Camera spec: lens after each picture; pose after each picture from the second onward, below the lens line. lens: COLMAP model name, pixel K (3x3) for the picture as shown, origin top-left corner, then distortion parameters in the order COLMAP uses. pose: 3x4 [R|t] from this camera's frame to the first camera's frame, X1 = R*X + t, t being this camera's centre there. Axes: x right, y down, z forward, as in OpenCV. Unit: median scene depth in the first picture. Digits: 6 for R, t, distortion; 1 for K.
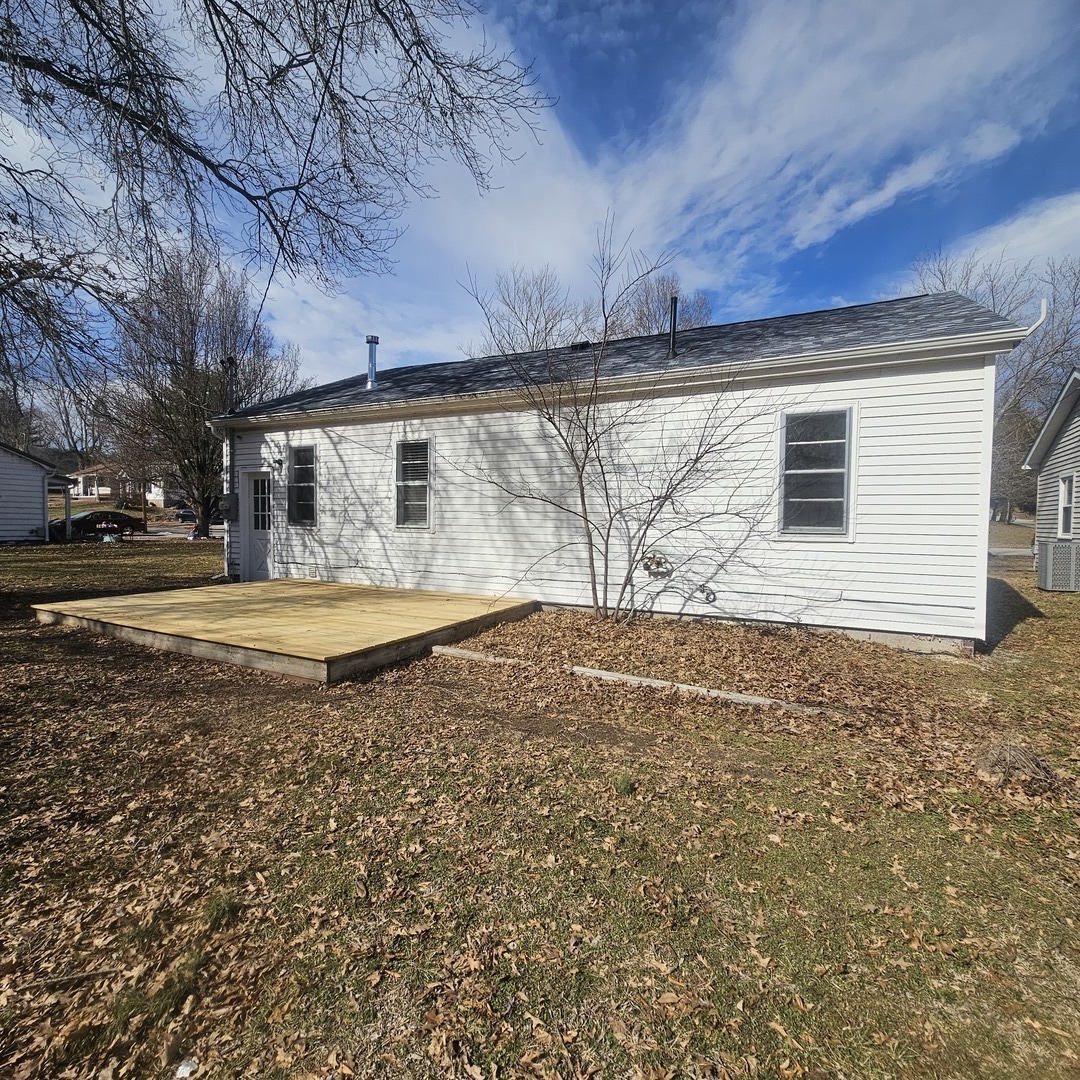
lens RADIAL K [[589.9, 0, 537.4], [0, 589.9, 545.2], [0, 0, 1]] dist [-0.001532, 0.000301]
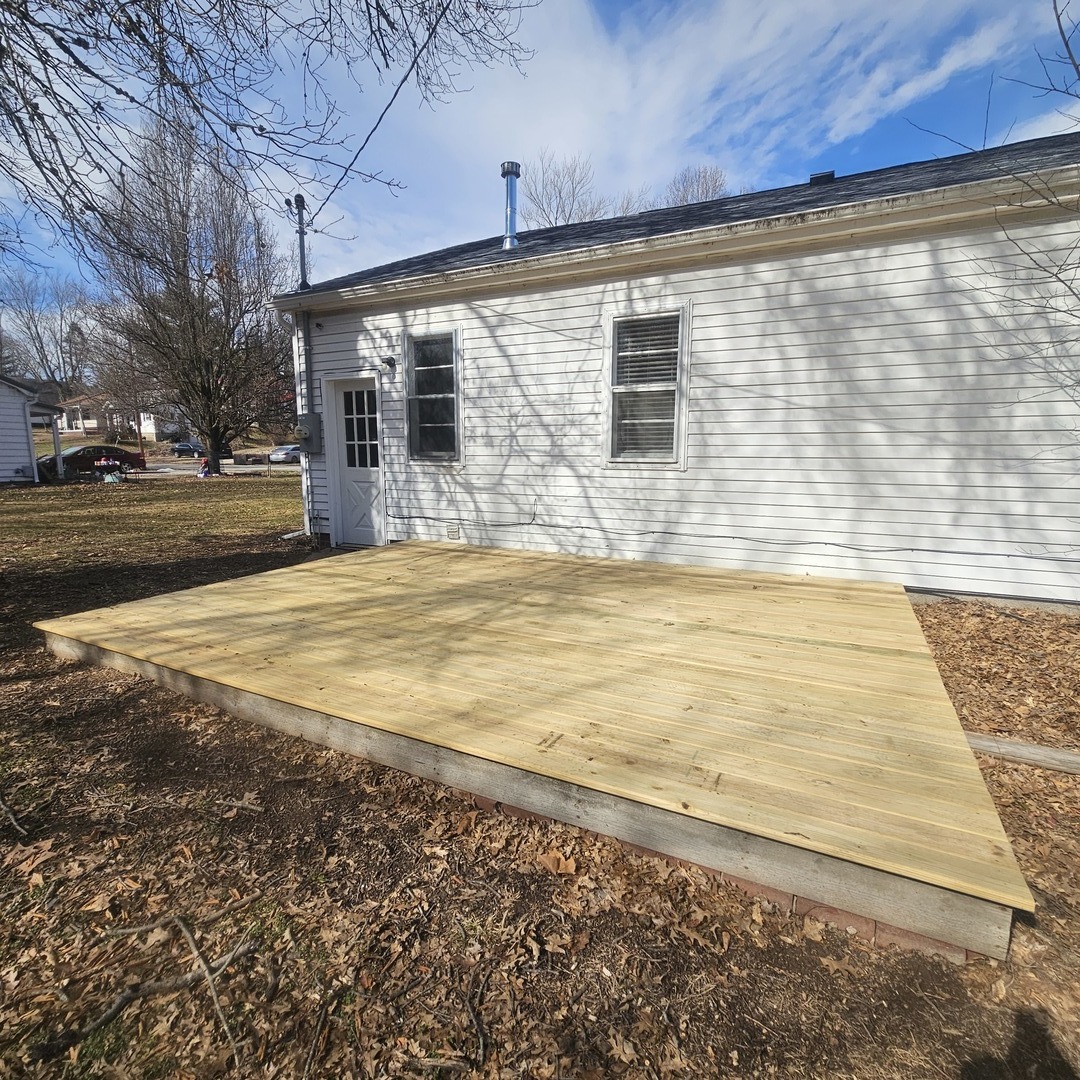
lens RADIAL K [[589.9, 0, 537.4], [0, 589.9, 545.2], [0, 0, 1]] dist [-0.001532, 0.000301]
pose [[0.999859, -0.014425, 0.008588, -0.289207], [0.013318, 0.993004, 0.117330, -0.015245], [-0.010221, -0.117199, 0.993056, 0.336743]]
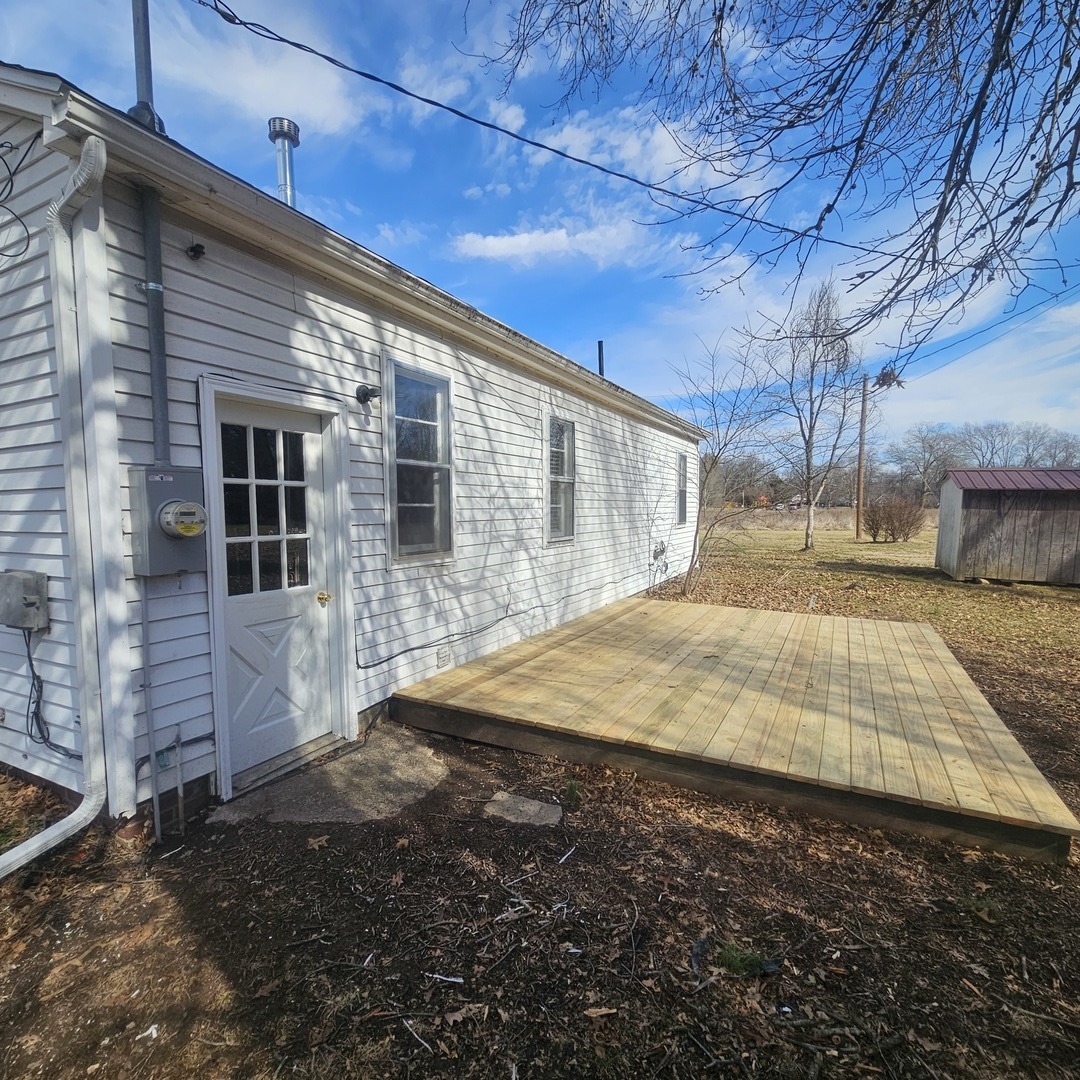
lens RADIAL K [[589.9, 0, 537.4], [0, 589.9, 545.2], [0, 0, 1]] dist [-0.001532, 0.000301]
pose [[-0.010373, -0.078138, 0.996889, -0.822245], [0.046386, 0.995831, 0.078538, -0.072381], [-0.998870, 0.047056, -0.006706, 0.911079]]
